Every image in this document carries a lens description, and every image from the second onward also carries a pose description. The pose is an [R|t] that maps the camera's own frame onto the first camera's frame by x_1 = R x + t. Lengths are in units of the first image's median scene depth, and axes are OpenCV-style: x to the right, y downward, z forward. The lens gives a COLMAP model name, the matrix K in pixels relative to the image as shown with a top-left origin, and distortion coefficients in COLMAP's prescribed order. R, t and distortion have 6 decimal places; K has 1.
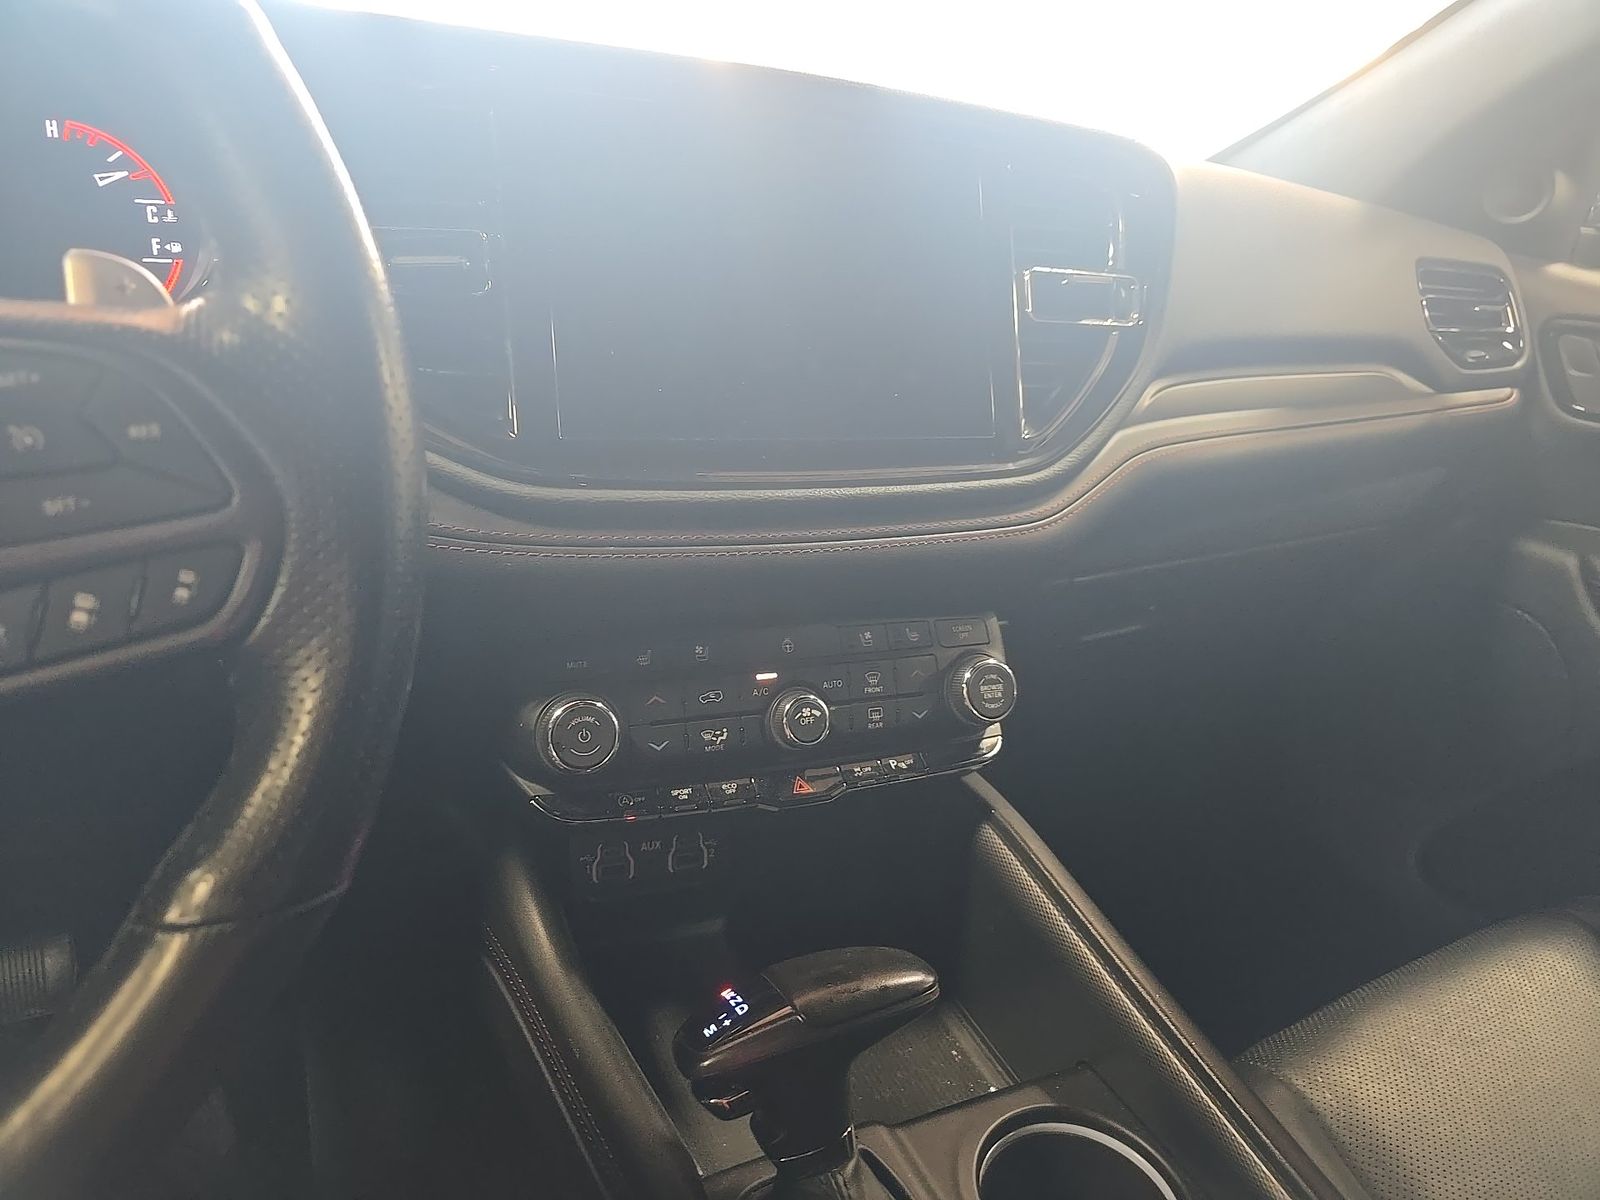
lens RADIAL K [[1057.7, 0, 800.0], [0, 1057.7, 600.0], [0, 0, 1]] dist [0.001002, -0.023237]
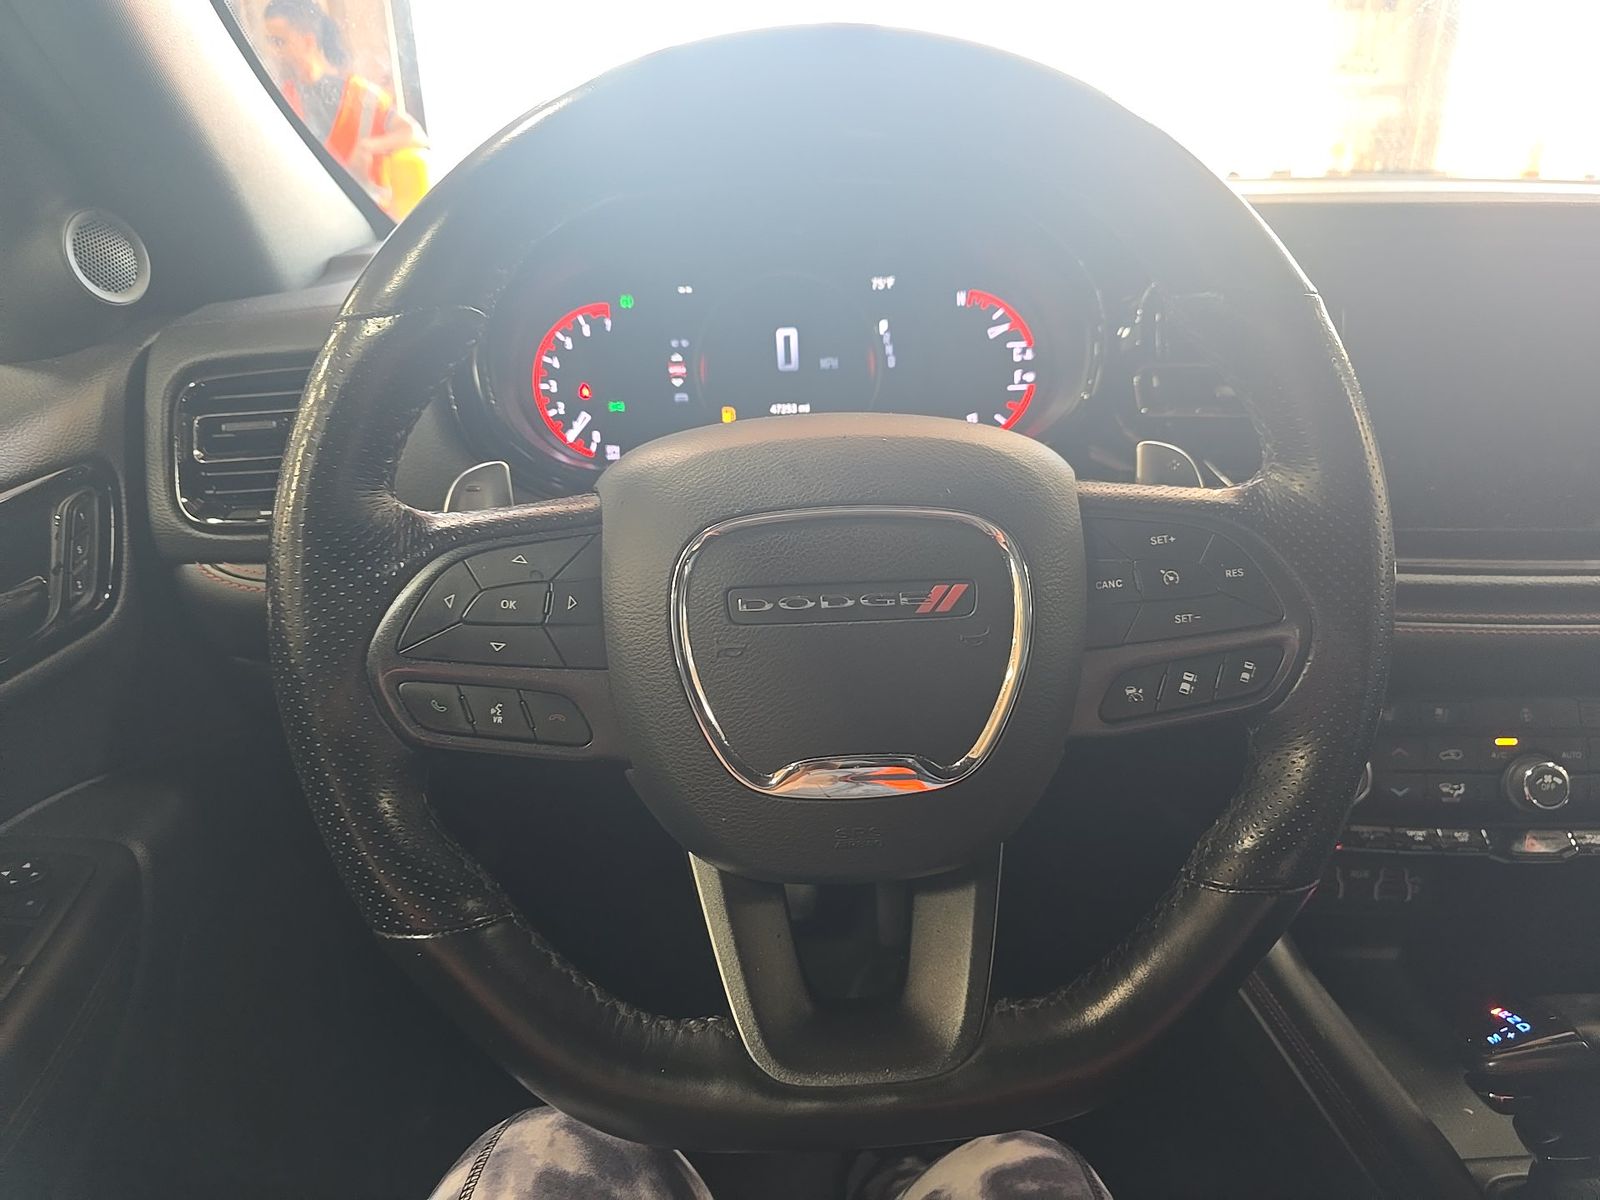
lens RADIAL K [[1057.7, 0, 800.0], [0, 1057.7, 600.0], [0, 0, 1]] dist [0.001002, -0.023237]
pose [[0.902550, 0.064726, -0.425692, -0.264189], [-0.064120, 0.997818, 0.015770, -0.051217], [0.425784, 0.013062, 0.904730, -0.354624]]
